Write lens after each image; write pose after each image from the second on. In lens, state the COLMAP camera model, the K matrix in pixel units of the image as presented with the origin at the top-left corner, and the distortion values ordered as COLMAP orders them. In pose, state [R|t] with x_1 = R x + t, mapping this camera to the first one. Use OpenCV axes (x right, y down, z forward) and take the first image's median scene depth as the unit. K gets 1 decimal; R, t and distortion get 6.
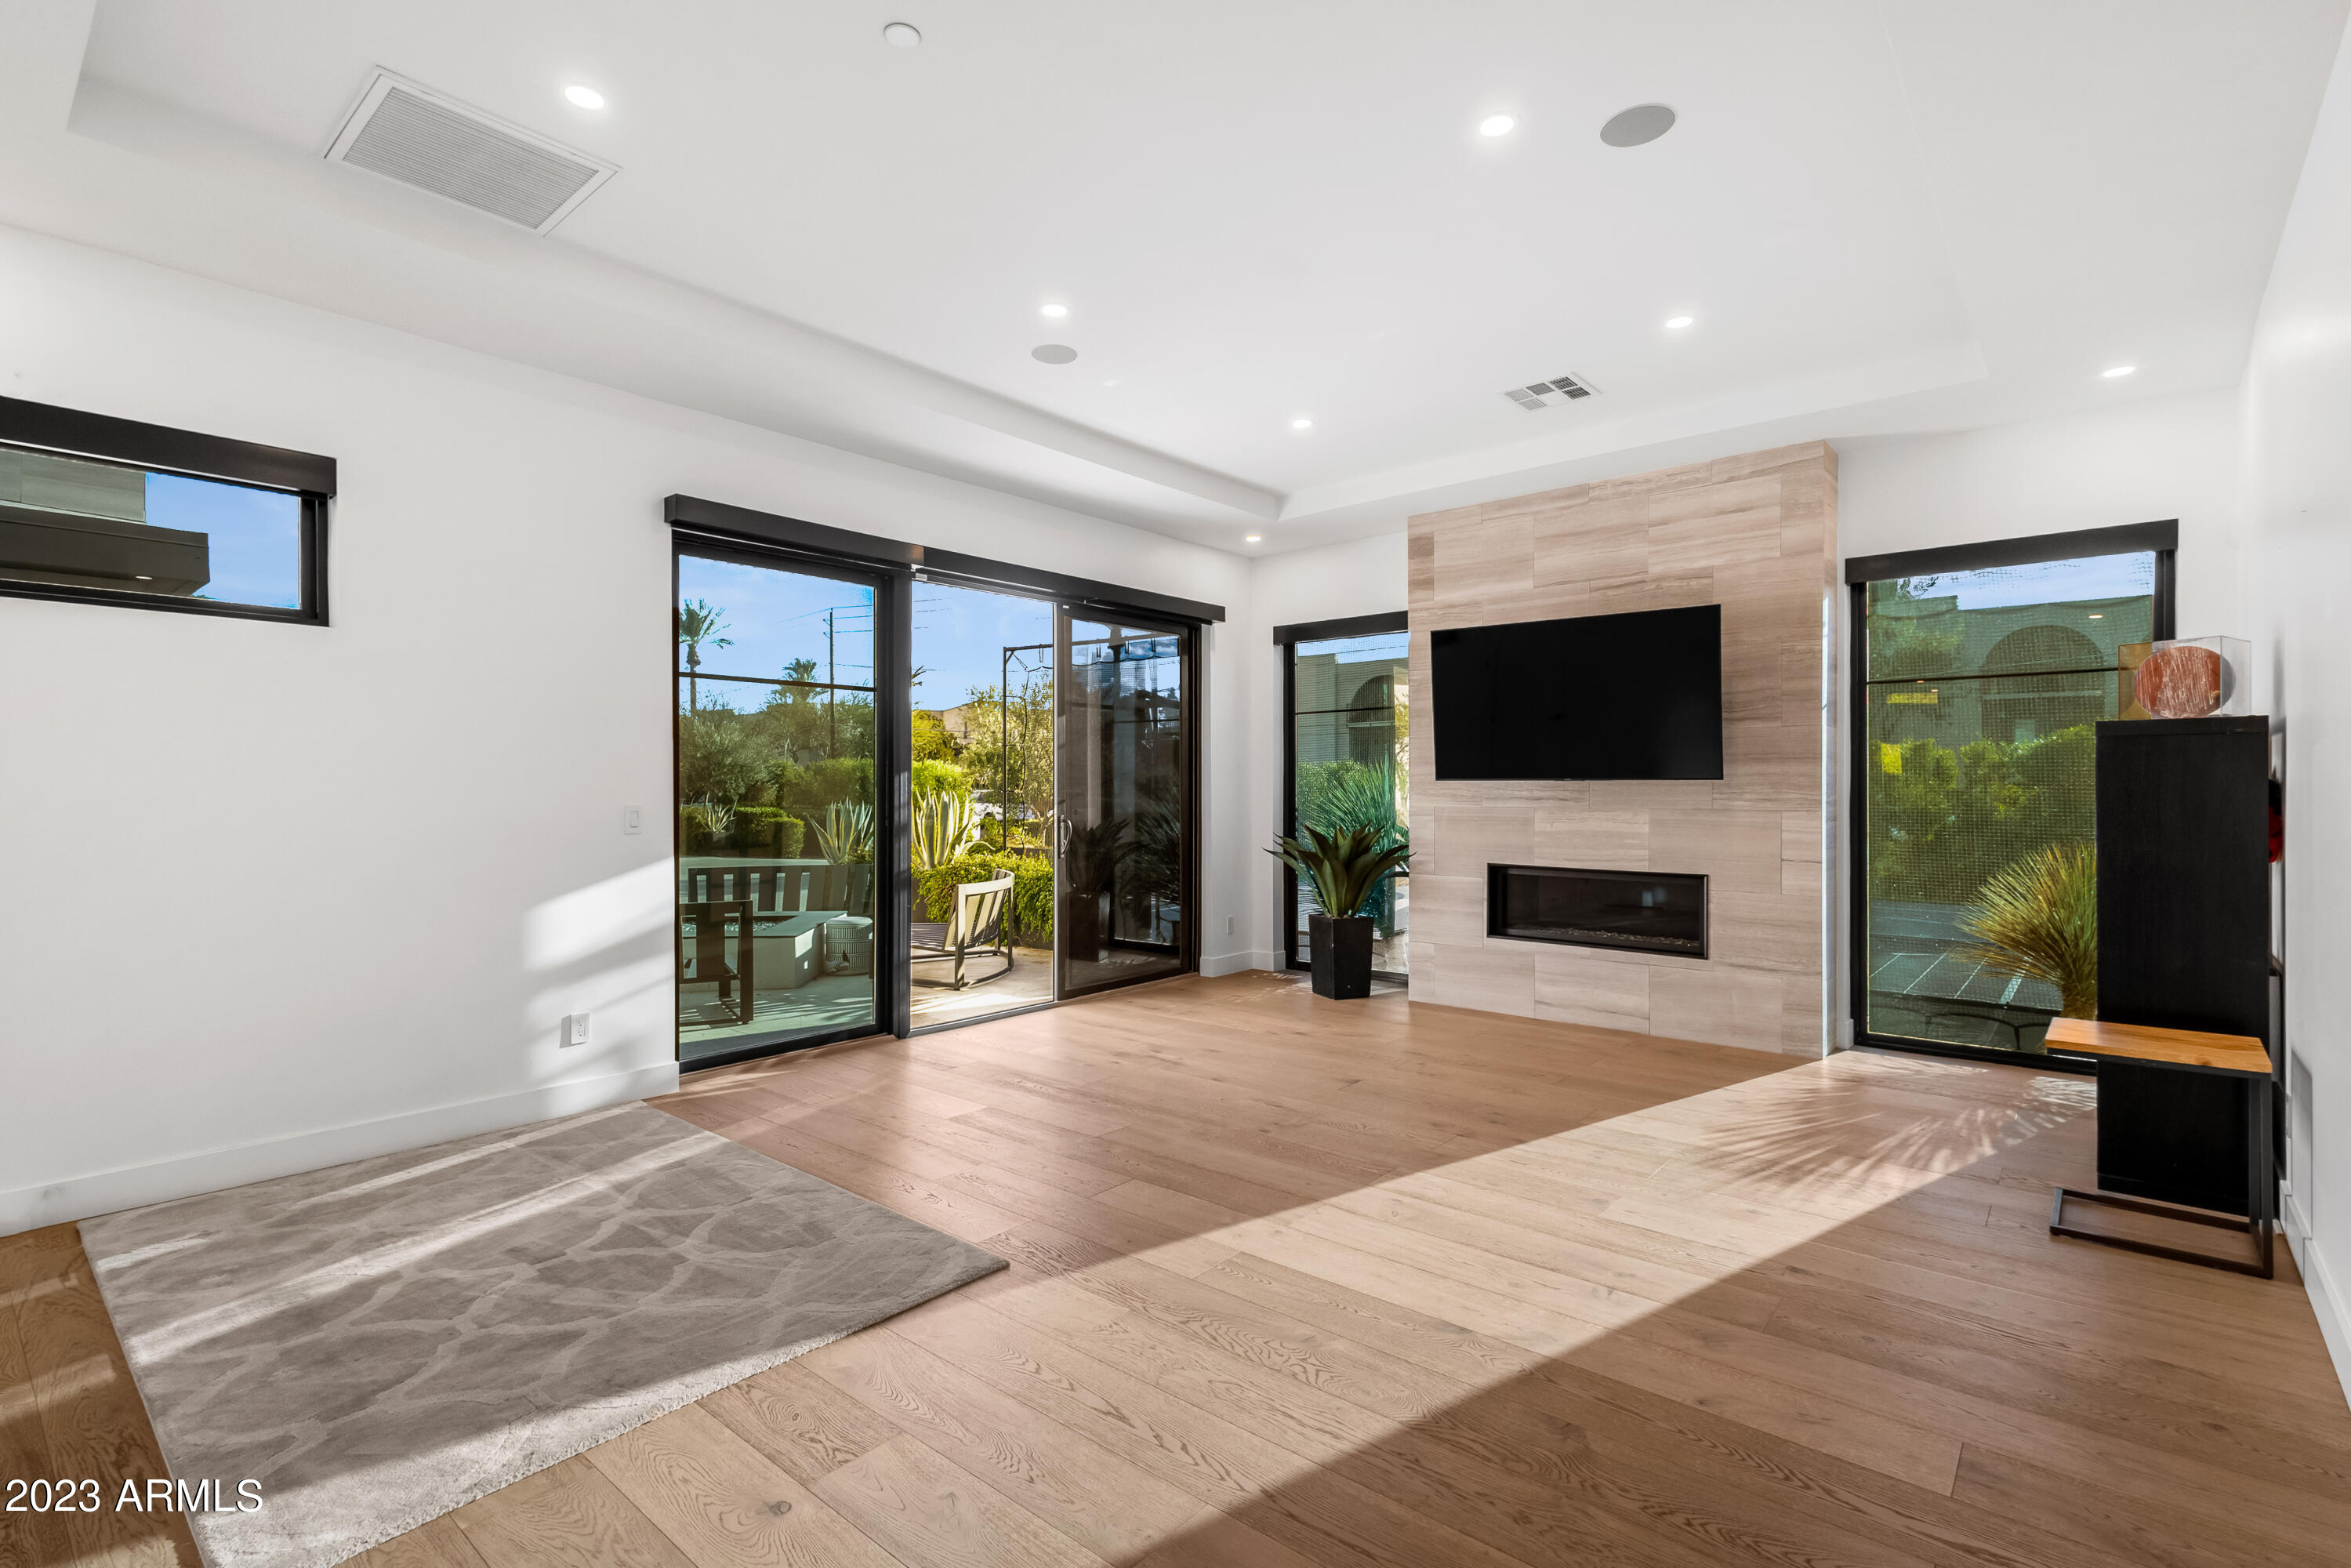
lens RADIAL K [[1106.8, 0, 1164.7], [0, 1106.8, 783.9], [0, 0, 1]] dist [0.011701, -0.004063]
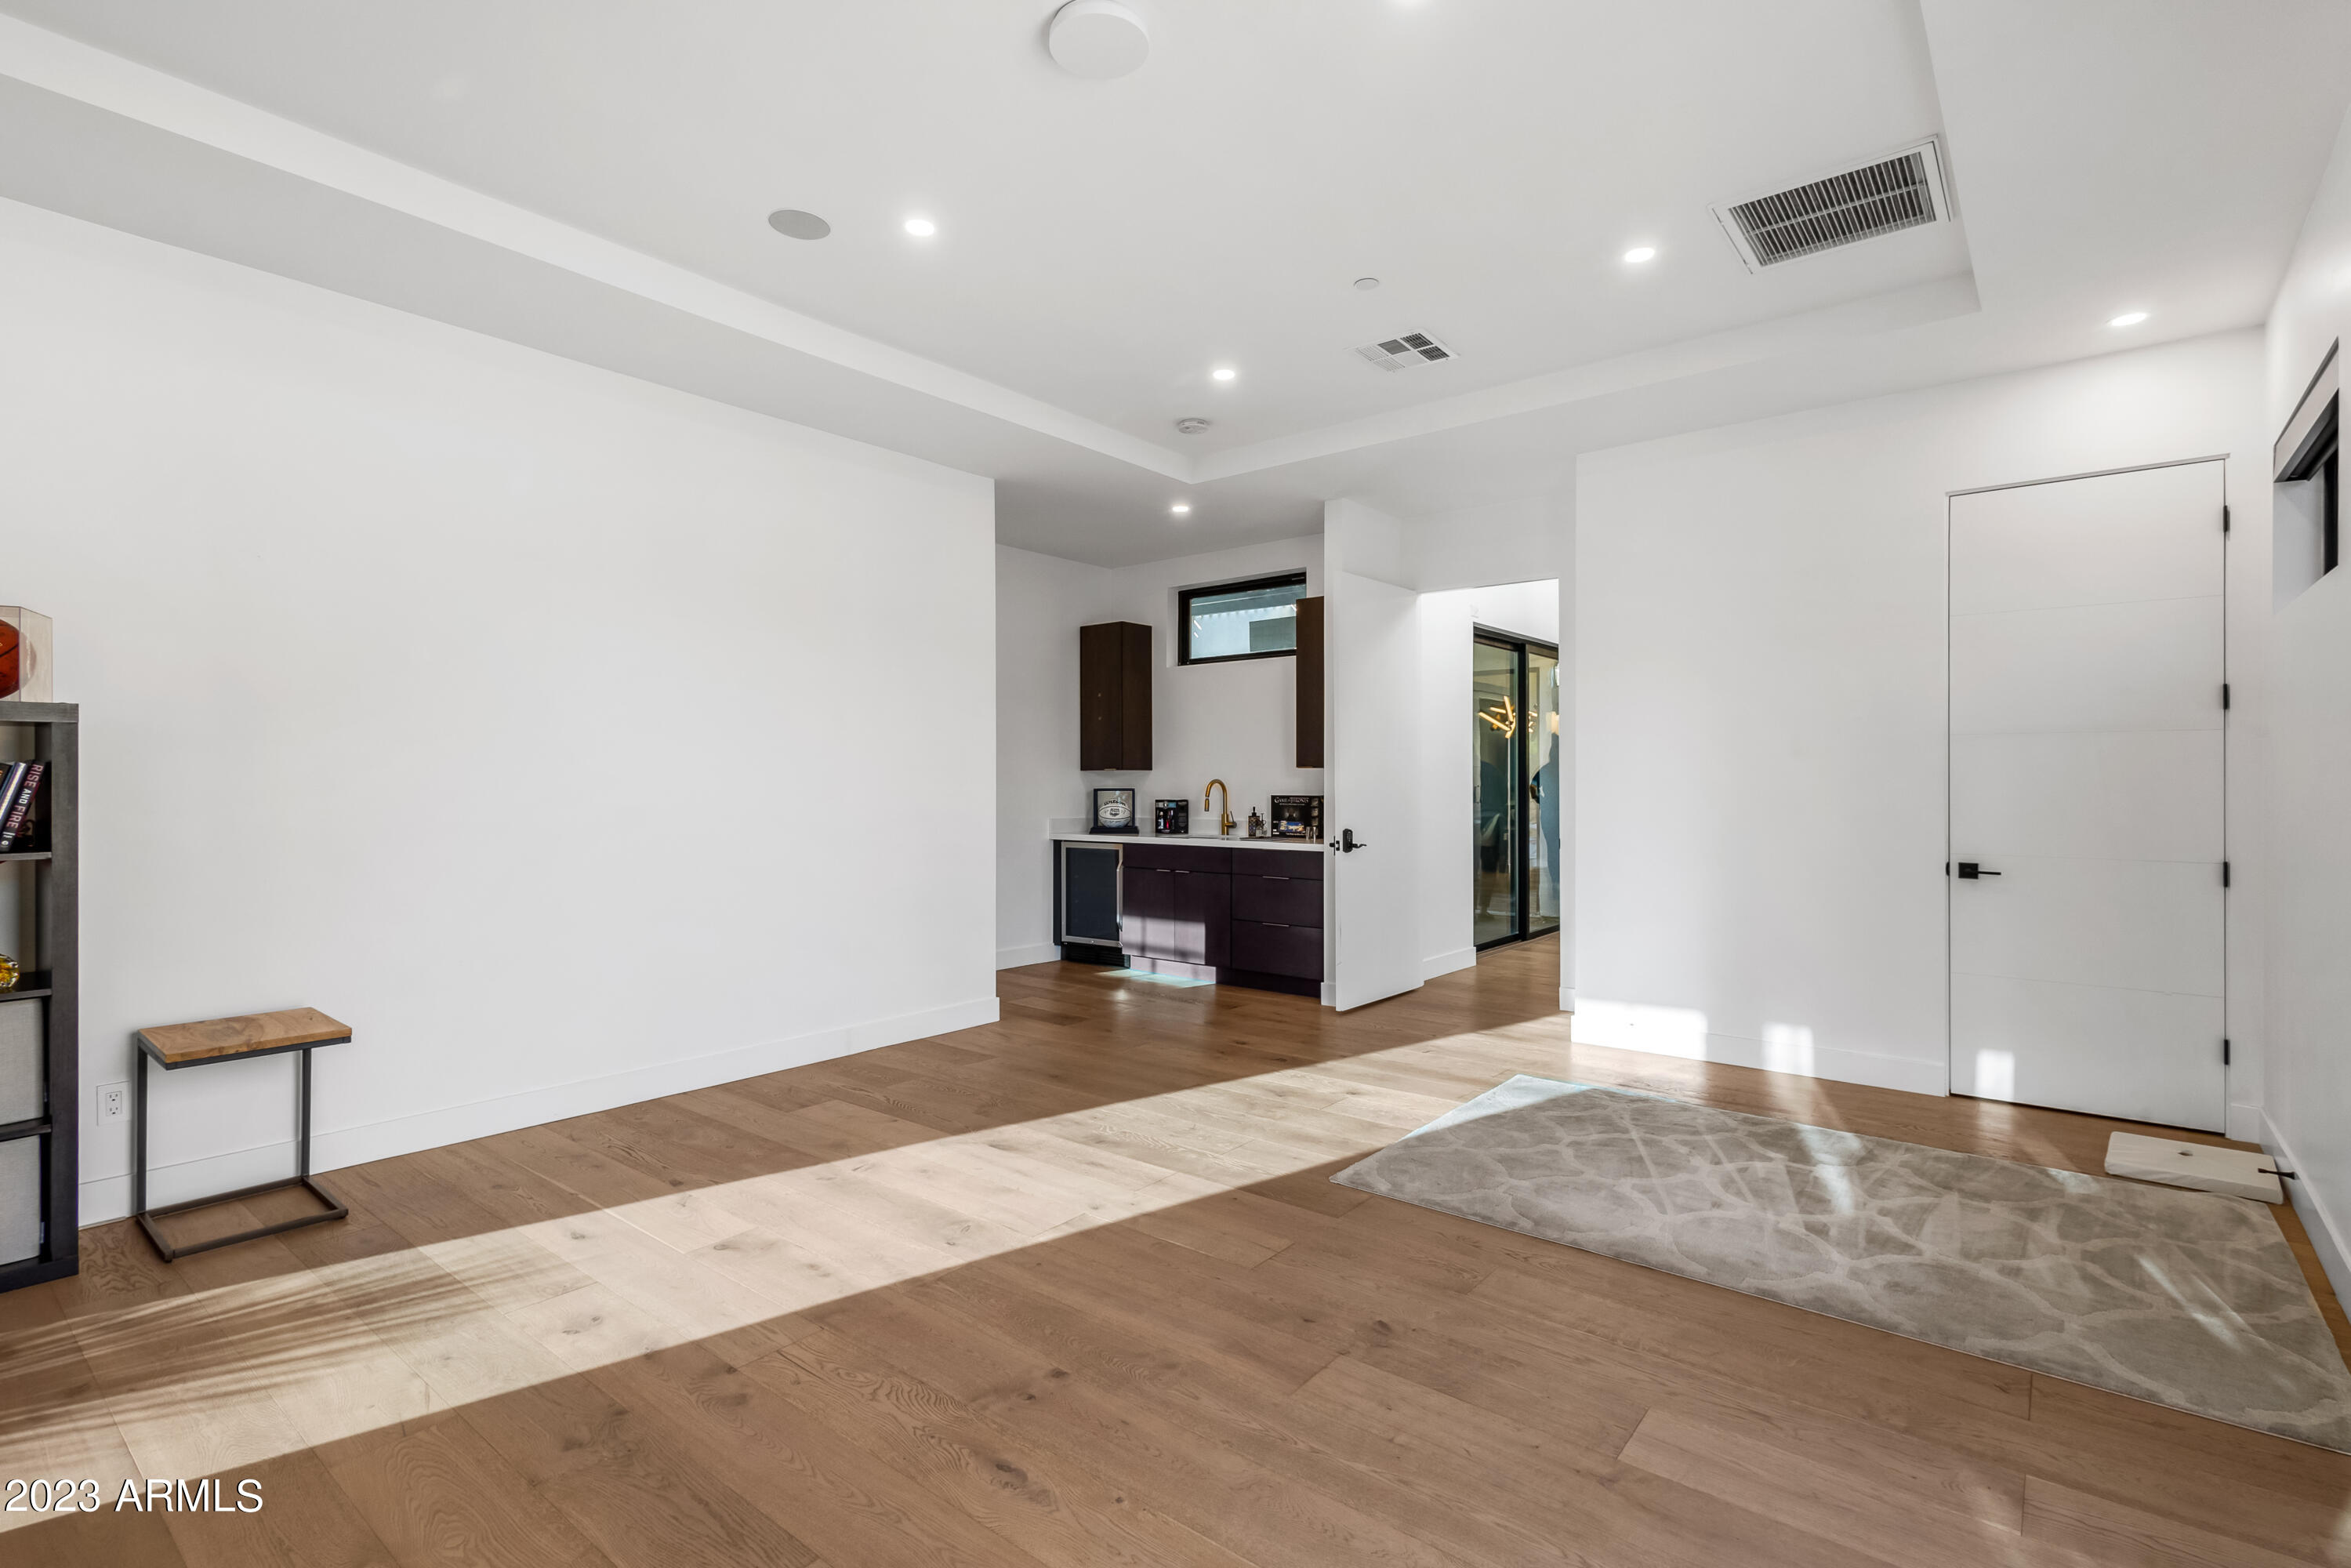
lens RADIAL K [[1106.8, 0, 1169.8], [0, 1106.8, 788.5], [0, 0, 1]] dist [0.011701, -0.004063]
pose [[-0.999521, 0.002489, -0.030836, 0.055950], [0.002412, 0.999994, 0.002516, 0.004575], [0.030842, 0.002441, -0.999521, 1.778095]]
